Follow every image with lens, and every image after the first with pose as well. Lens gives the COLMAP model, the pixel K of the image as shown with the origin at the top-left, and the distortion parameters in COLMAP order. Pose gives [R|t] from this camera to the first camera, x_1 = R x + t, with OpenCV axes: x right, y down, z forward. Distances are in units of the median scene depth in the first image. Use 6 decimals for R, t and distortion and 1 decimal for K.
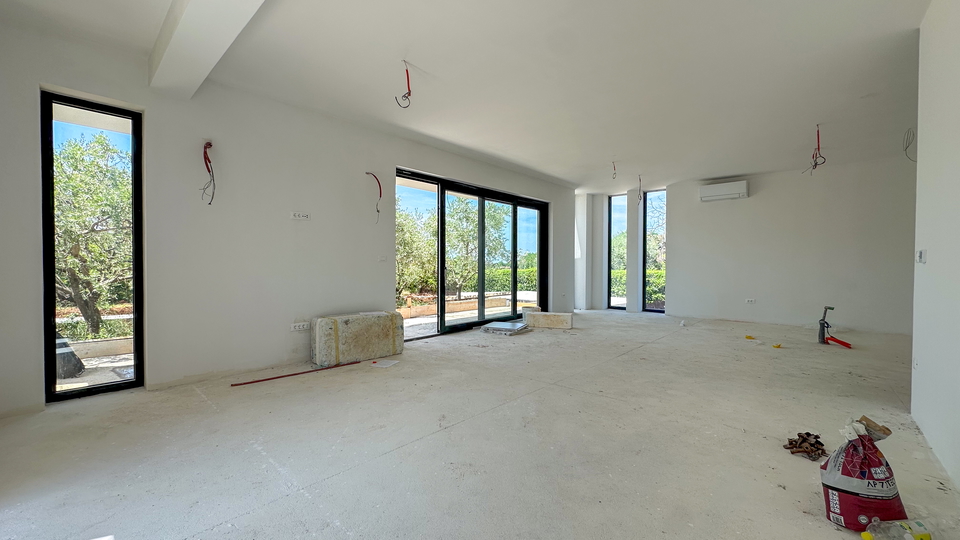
lens RADIAL K [[384.7, 0, 479.6], [0, 384.7, 269.6], [0, 0, 1]] dist [-0.003764, 0.002993]
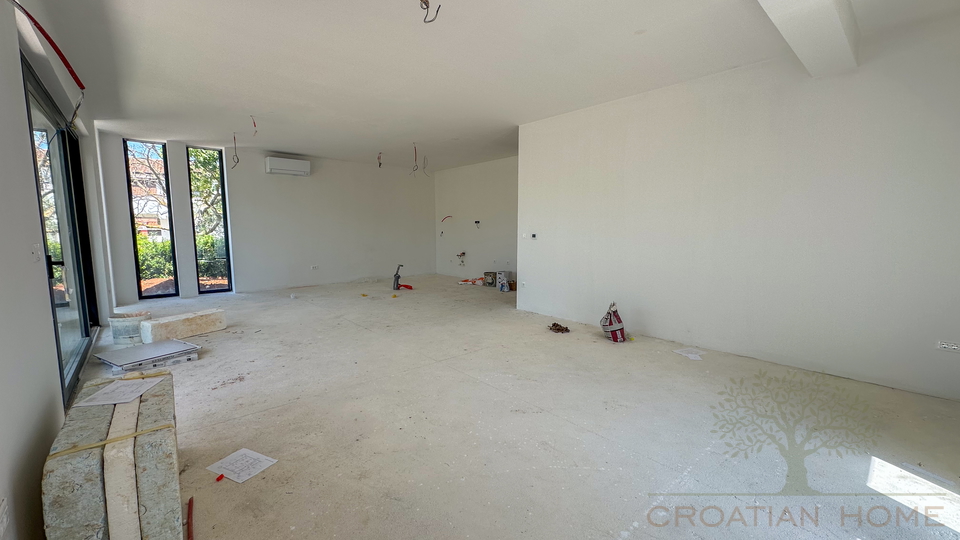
lens RADIAL K [[384.7, 0, 480.1], [0, 384.7, 270.4], [0, 0, 1]] dist [-0.003764, 0.002993]
pose [[0.107506, -0.113979, 0.987649, -0.556337], [0.012669, 0.993483, 0.113273, -0.048326], [-0.994124, 0.000335, 0.108250, 0.526686]]
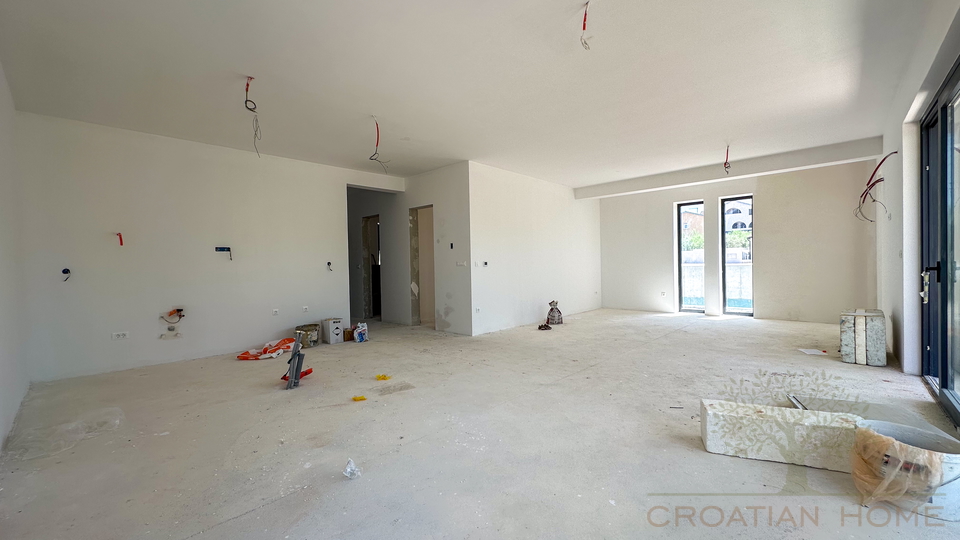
lens RADIAL K [[384.7, 0, 484.5], [0, 384.7, 272.4], [0, 0, 1]] dist [-0.003764, 0.002993]
pose [[-0.999880, 0.013460, 0.007641, 0.547434], [0.013716, 0.999310, 0.034521, -0.033443], [-0.007171, 0.034621, -0.999375, 1.713519]]
